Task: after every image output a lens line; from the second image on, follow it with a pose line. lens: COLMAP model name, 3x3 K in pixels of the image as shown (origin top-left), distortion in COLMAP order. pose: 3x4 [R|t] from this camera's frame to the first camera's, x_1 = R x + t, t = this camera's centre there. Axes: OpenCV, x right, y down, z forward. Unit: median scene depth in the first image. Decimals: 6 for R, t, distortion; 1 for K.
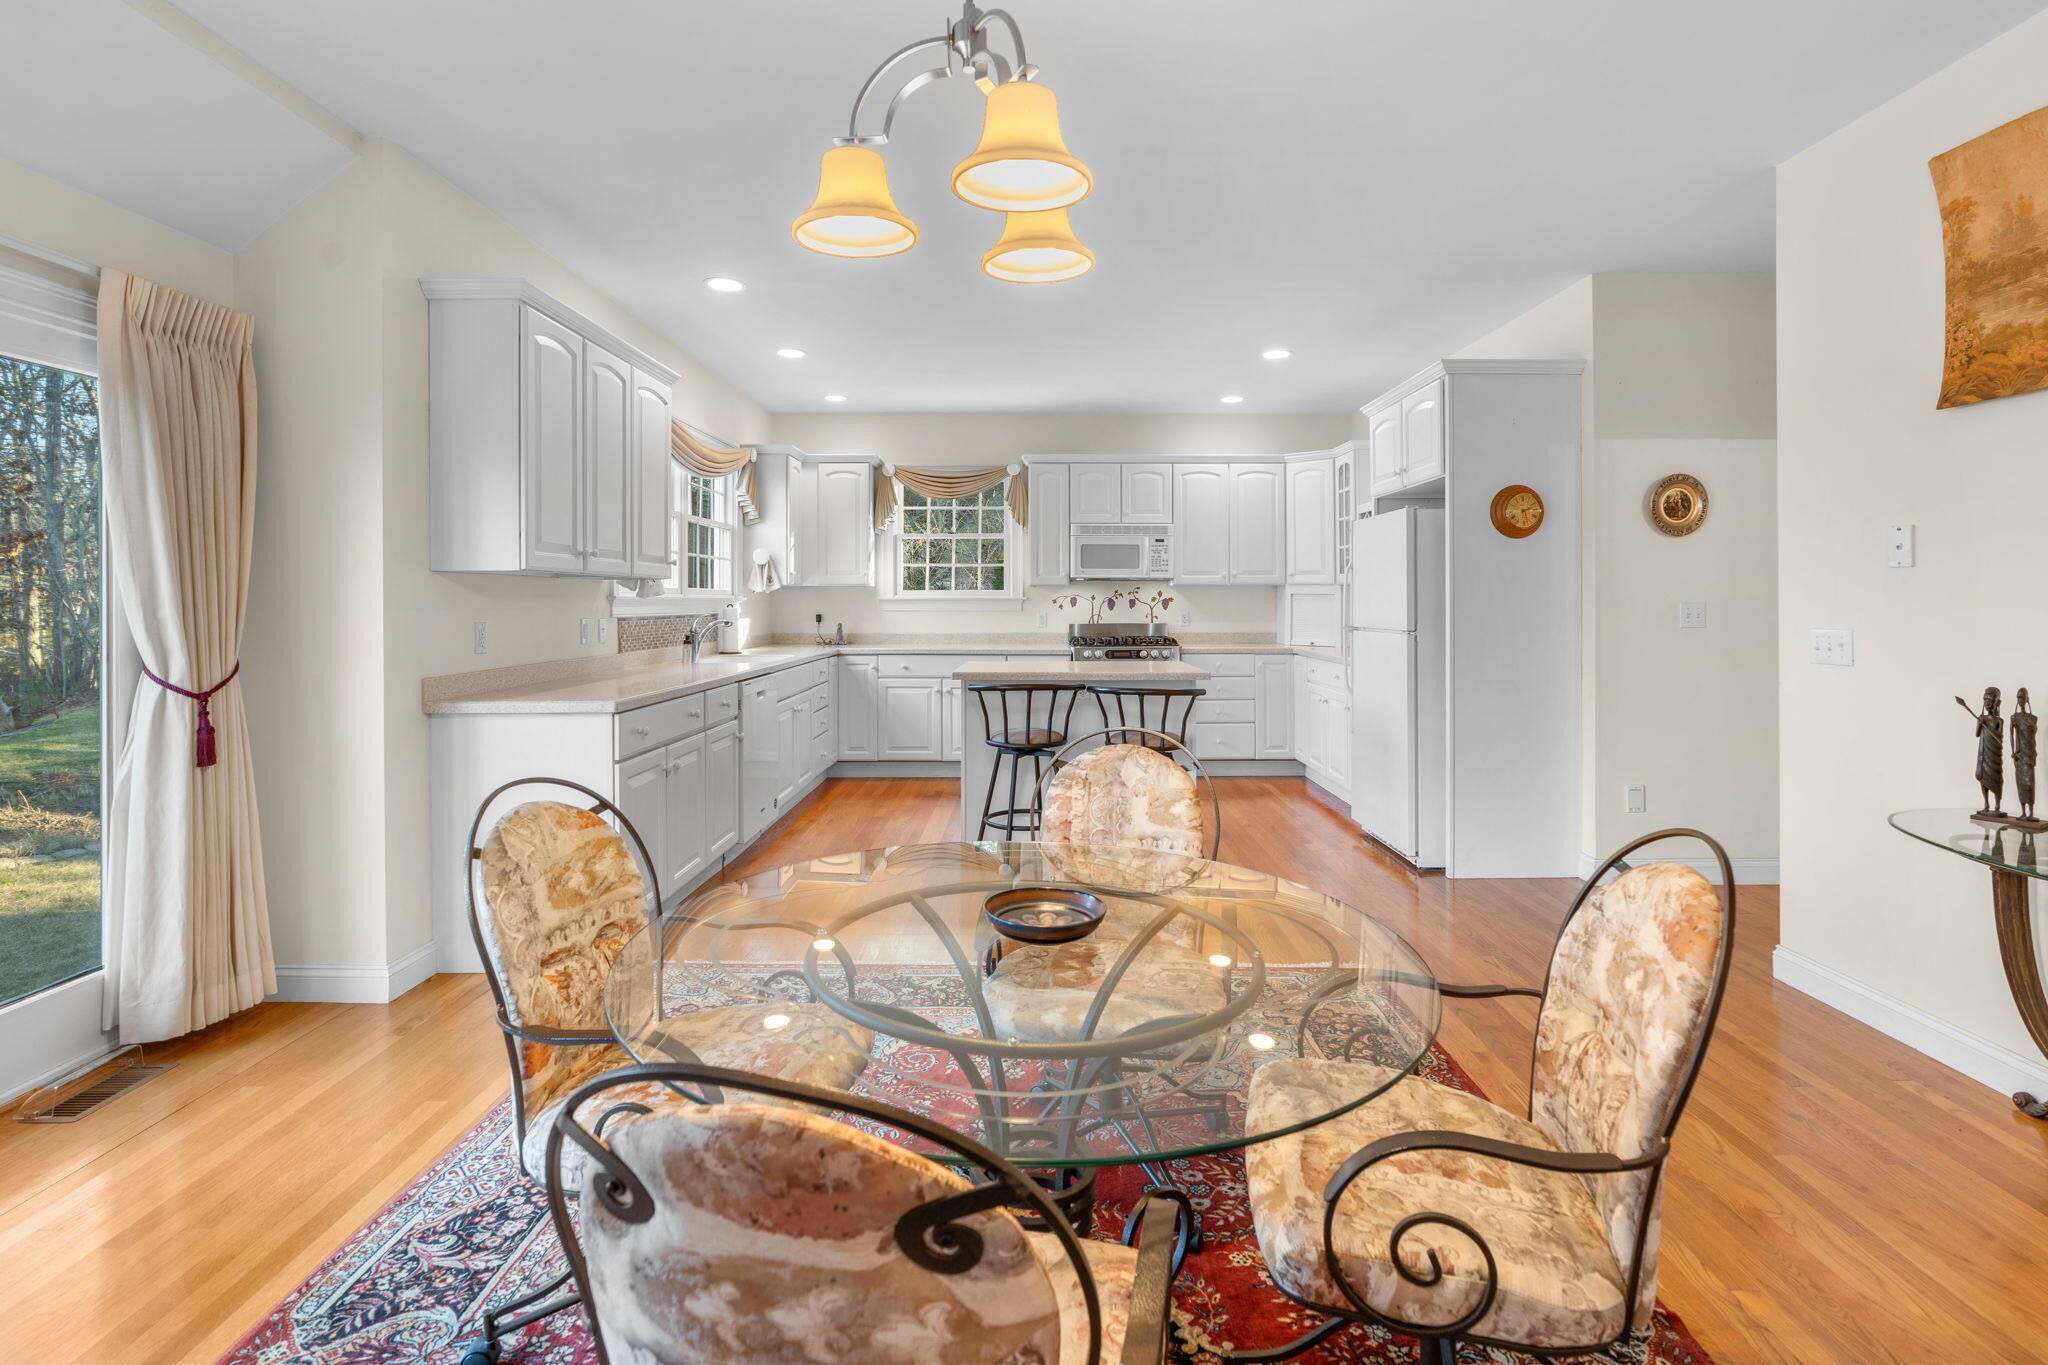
lens RADIAL K [[943.8, 0, 1028.5], [0, 943.8, 605.3], [0, 0, 1]] dist [-0.000889, 0.001993]
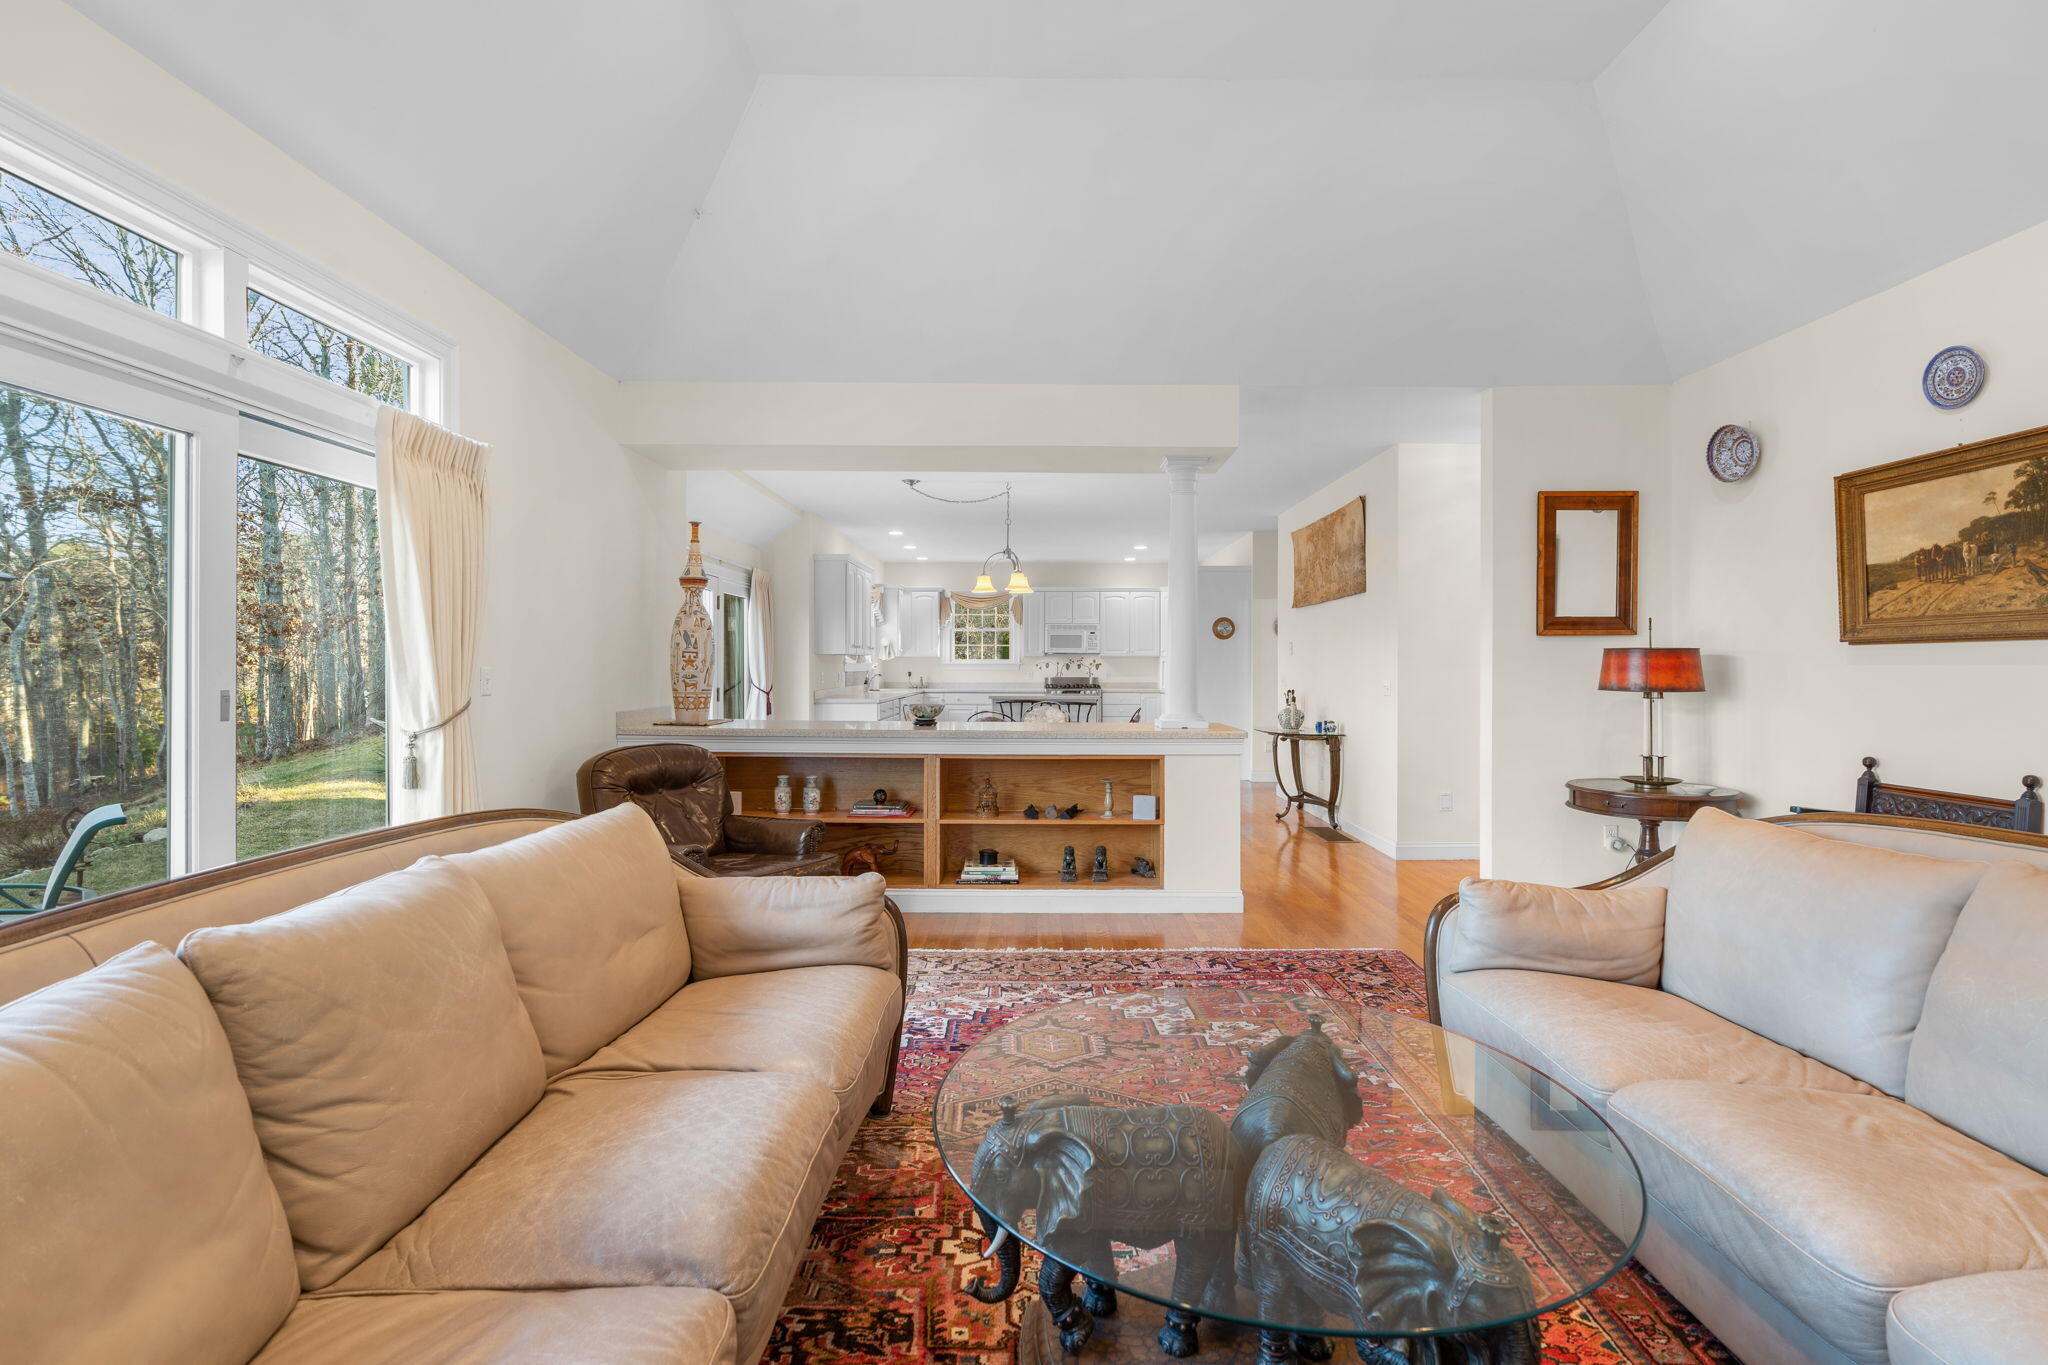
lens RADIAL K [[943.8, 0, 1045.2], [0, 943.8, 656.2], [0, 0, 1]] dist [-0.000889, 0.001993]
pose [[0.999787, 0.002603, 0.020478, 0.006298], [-0.002306, 0.999892, -0.014499, 0.004691], [-0.020513, 0.014448, 0.999685, -0.867137]]
